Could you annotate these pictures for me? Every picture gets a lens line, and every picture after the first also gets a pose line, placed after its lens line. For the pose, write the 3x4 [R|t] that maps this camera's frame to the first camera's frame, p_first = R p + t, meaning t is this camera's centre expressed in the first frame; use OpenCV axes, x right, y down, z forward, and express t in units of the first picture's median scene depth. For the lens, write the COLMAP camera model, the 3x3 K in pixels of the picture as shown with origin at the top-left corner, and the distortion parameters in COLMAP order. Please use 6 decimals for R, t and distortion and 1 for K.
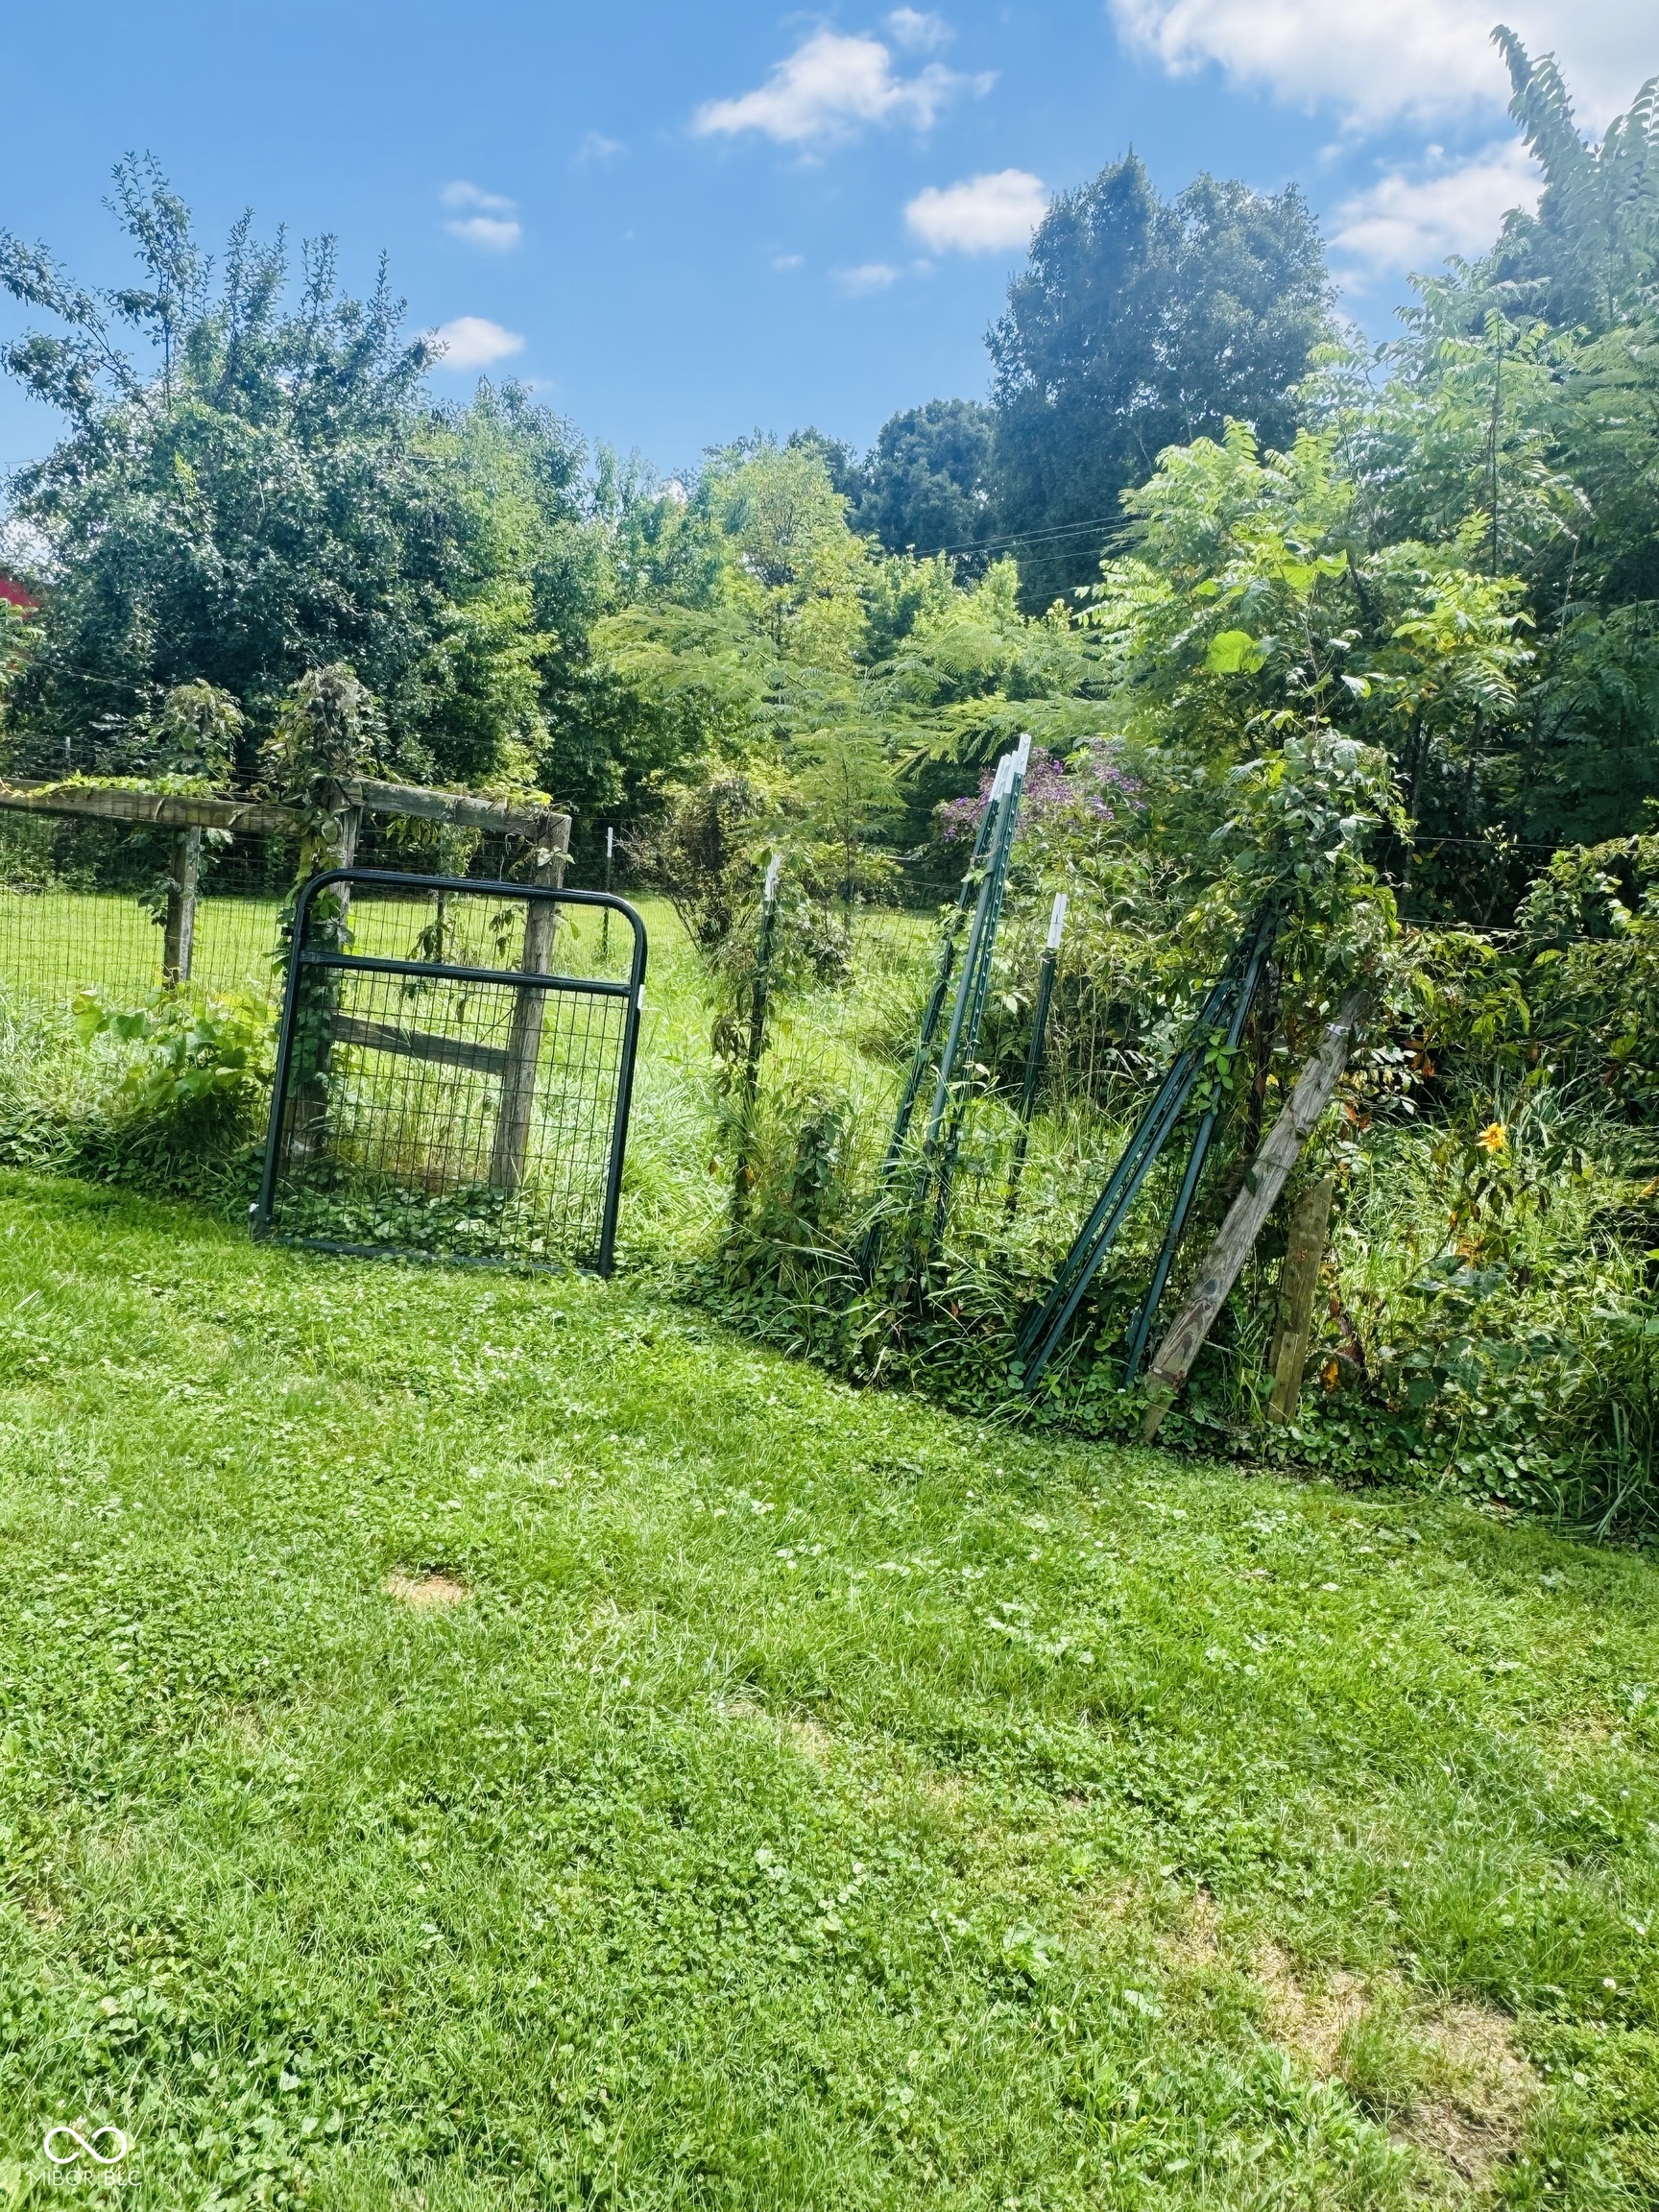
lens RADIAL K [[1544.0, 0, 823.3], [0, 1544.0, 1104.0], [0, 0, 1]] dist [0.070663, -0.005662]
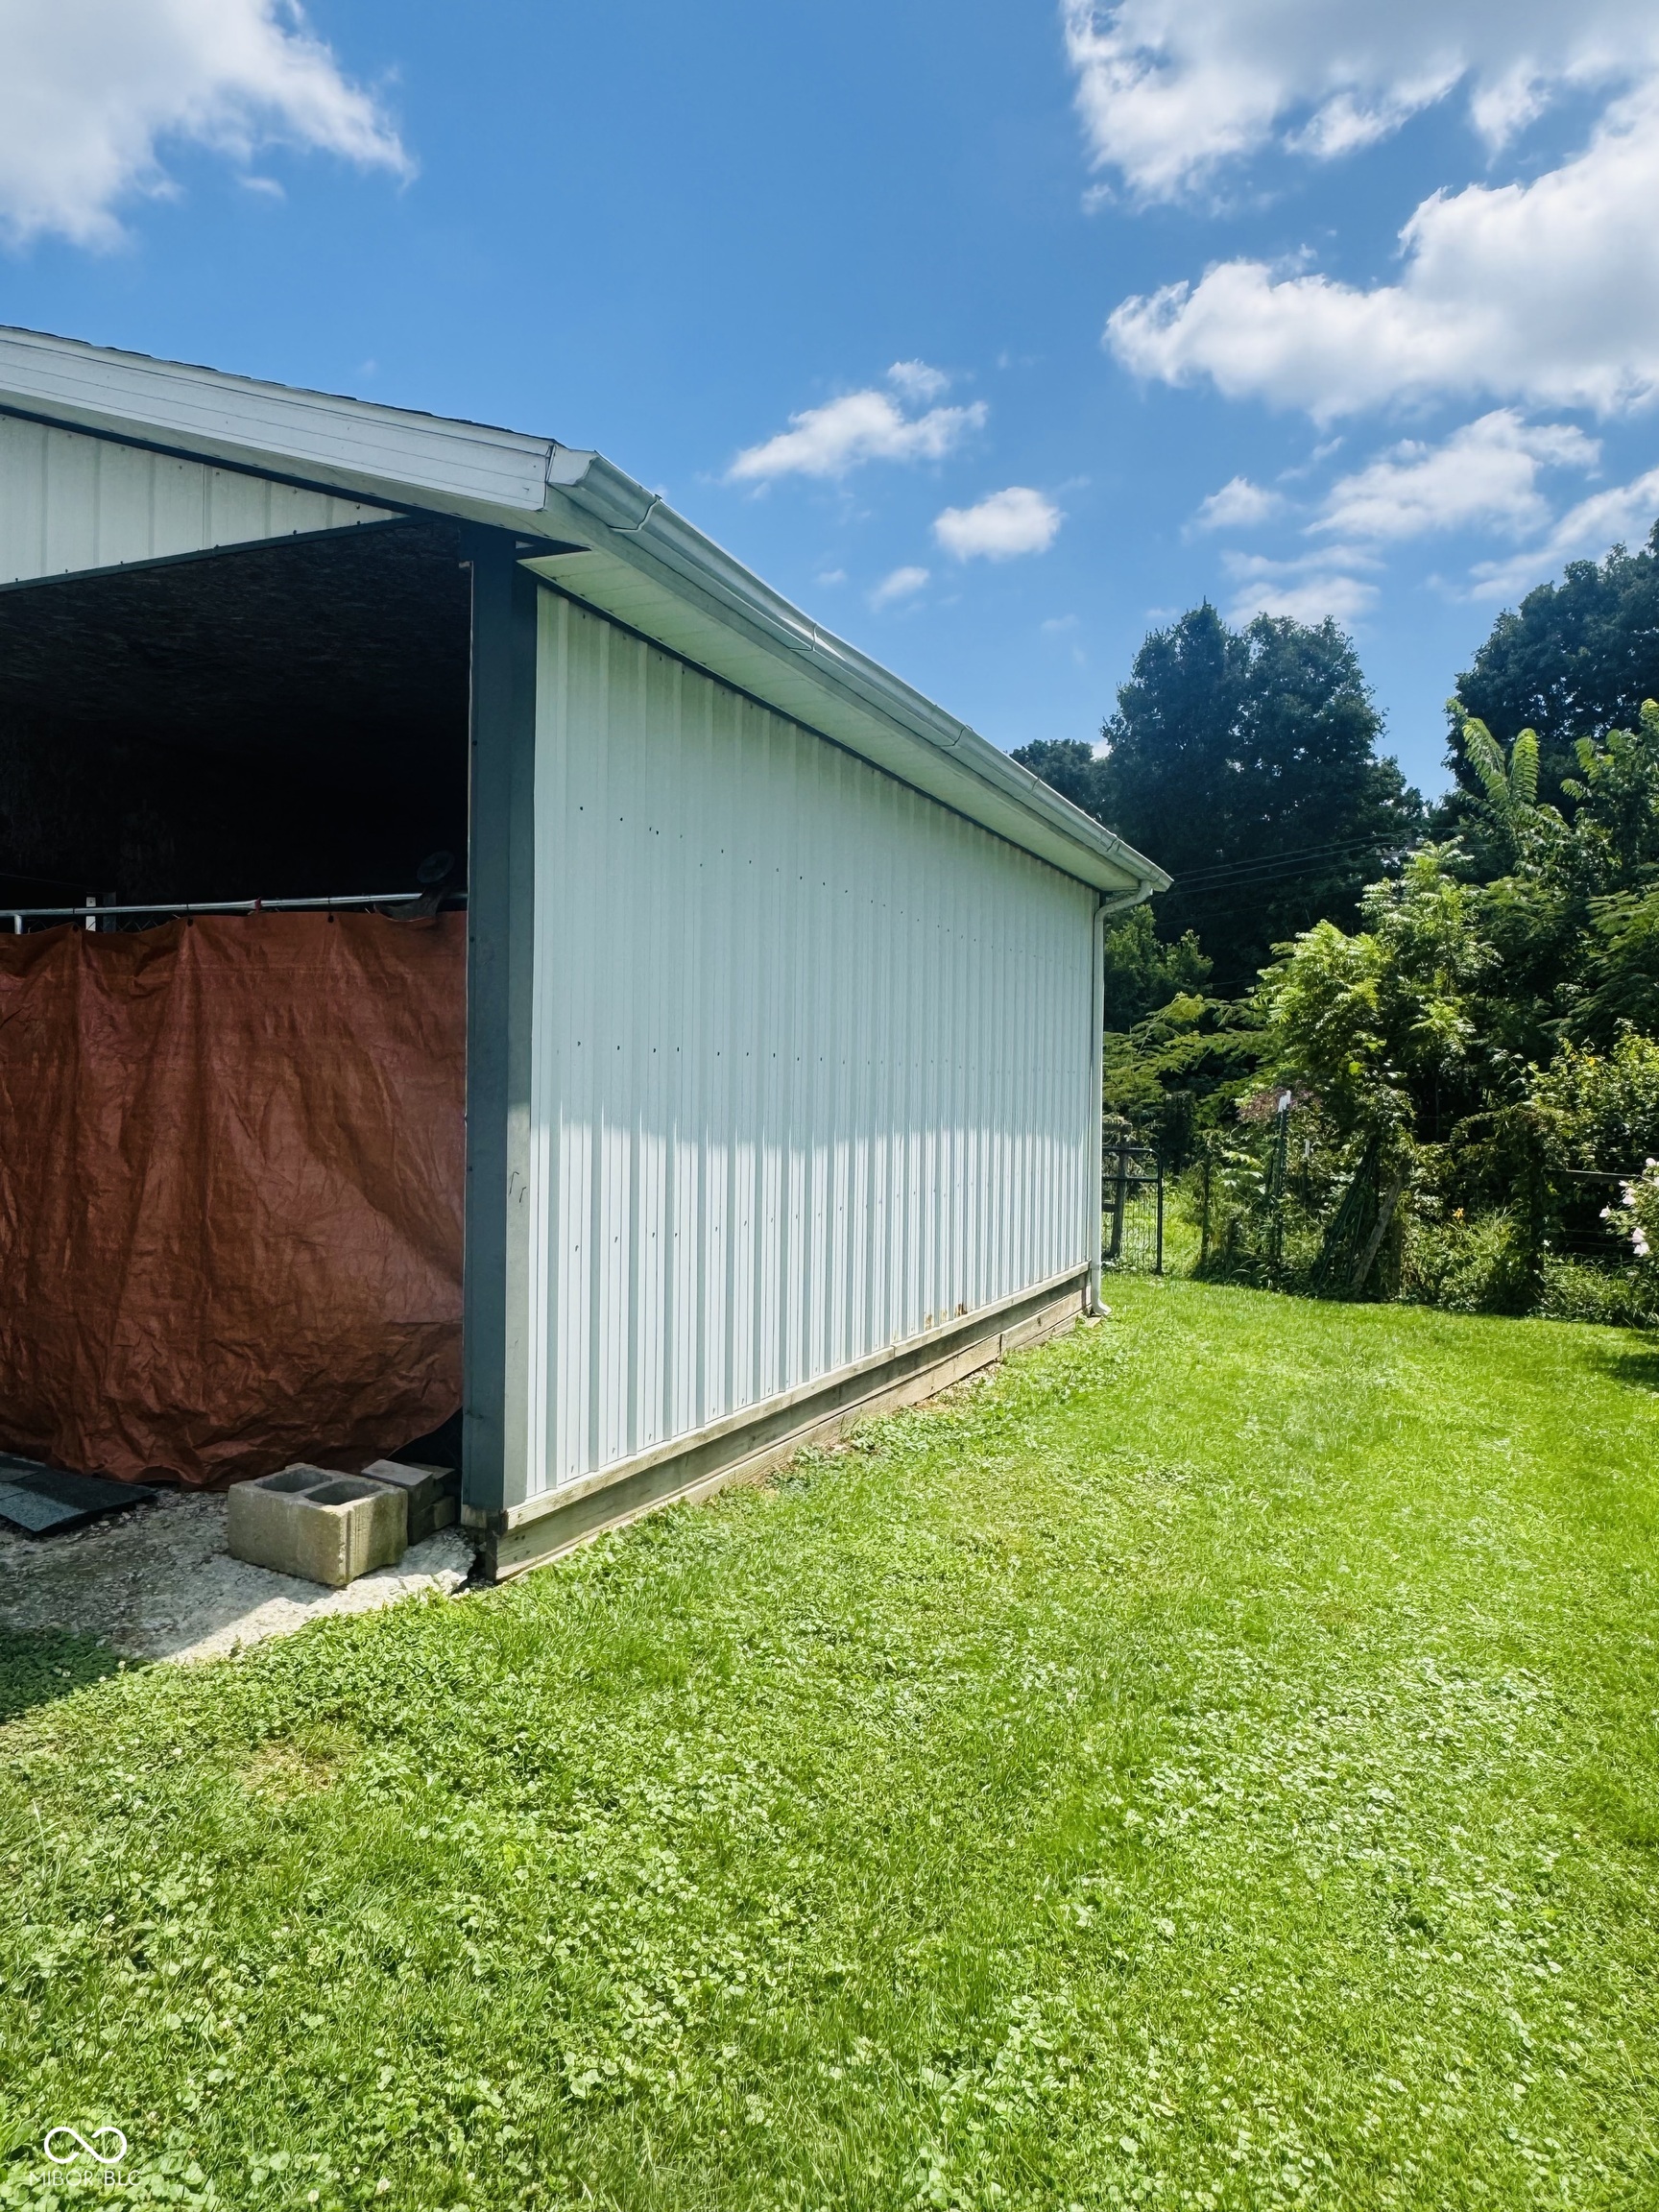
lens RADIAL K [[1544.0, 0, 788.4], [0, 1544.0, 1106.6], [0, 0, 1]] dist [0.070663, -0.005662]
pose [[0.995645, -0.068500, -0.063231, -0.641784], [0.057457, 0.985050, -0.162405, 0.233508], [0.073410, 0.158064, 0.984696, -2.051378]]
